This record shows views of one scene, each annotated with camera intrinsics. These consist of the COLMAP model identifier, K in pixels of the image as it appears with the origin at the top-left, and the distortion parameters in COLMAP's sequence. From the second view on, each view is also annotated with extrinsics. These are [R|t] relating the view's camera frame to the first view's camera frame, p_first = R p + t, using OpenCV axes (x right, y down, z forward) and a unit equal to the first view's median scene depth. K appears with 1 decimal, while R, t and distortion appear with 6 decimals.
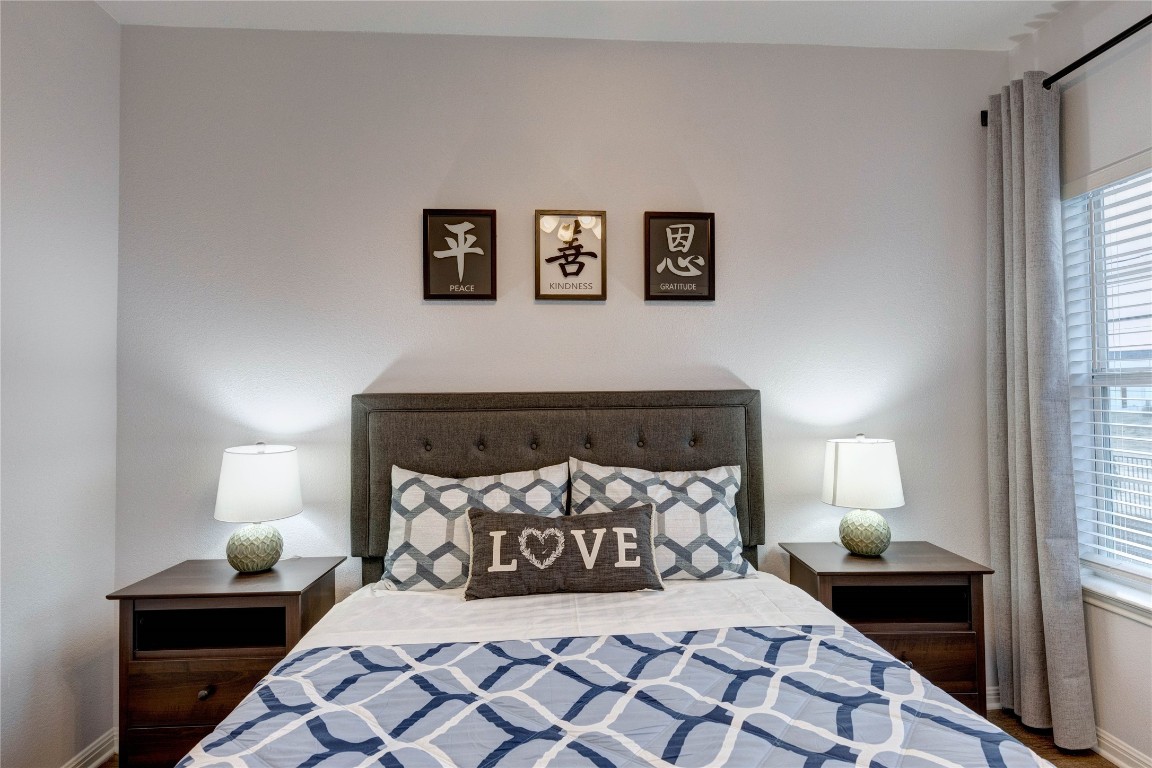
lens RADIAL K [[590.4, 0, 573.1], [0, 590.4, 384.5], [0, 0, 1]] dist [-0.003789, -0.000585]
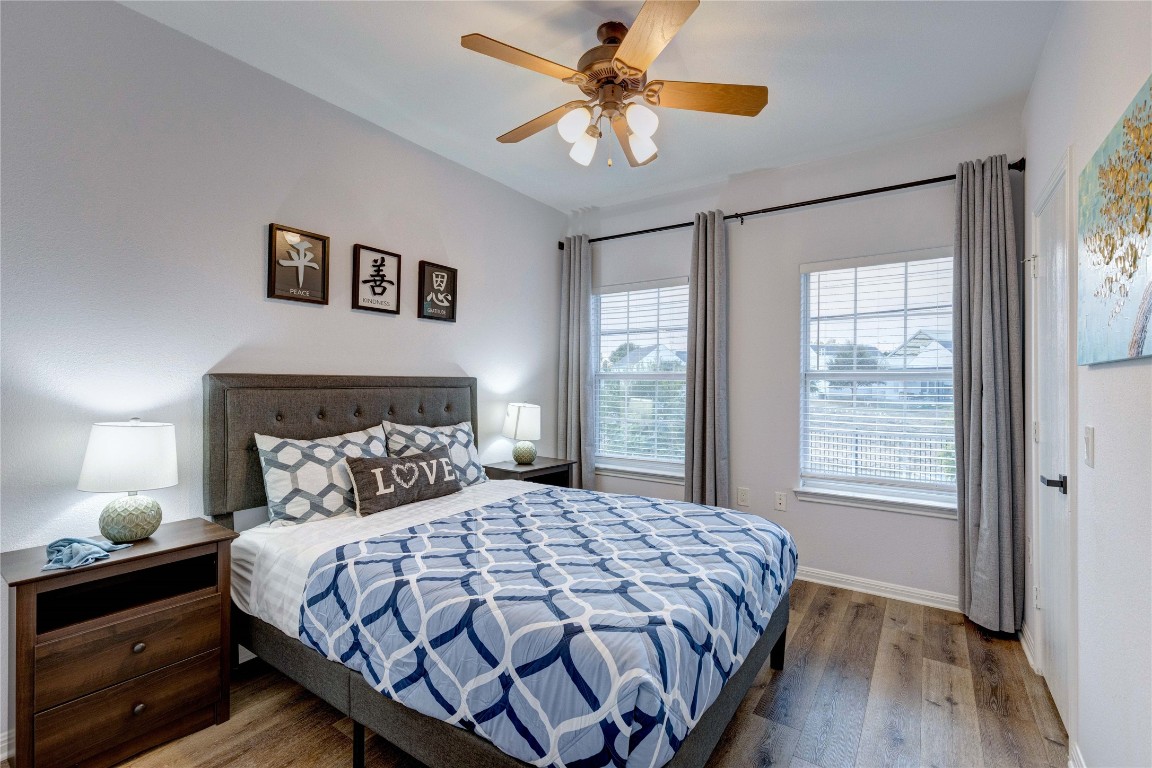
lens RADIAL K [[523.3, 0, 576.0], [0, 523.3, 390.8], [0, 0, 1]] dist [0.003566, -0.000749]
pose [[0.612894, 0.002240, 0.790162, -0.772089], [-0.031388, 0.999276, 0.021513, 0.005863], [-0.789541, -0.037987, 0.612521, -0.181255]]
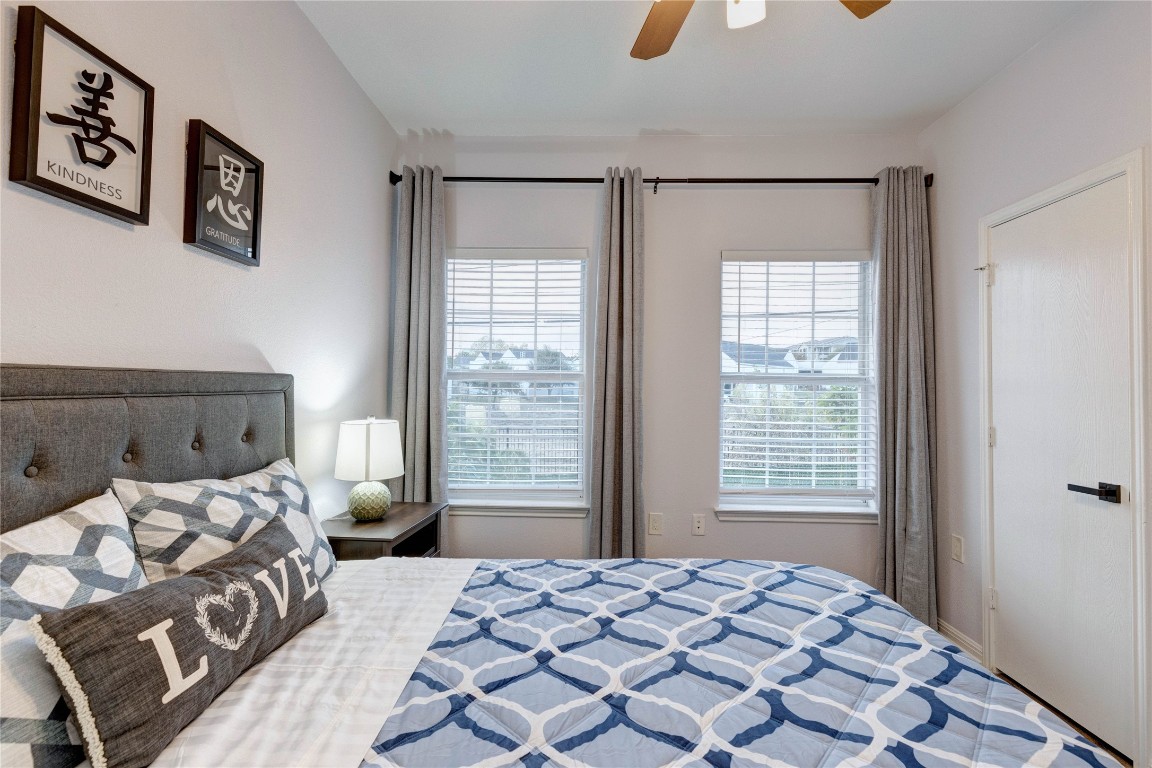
lens RADIAL K [[523.3, 0, 578.1], [0, 523.3, 387.1], [0, 0, 1]] dist [0.003566, -0.000749]
pose [[0.081820, 0.008574, 0.996610, -0.509171], [-0.036248, 0.999327, -0.005621, 0.018577], [-0.995988, -0.035665, 0.082075, 0.522217]]
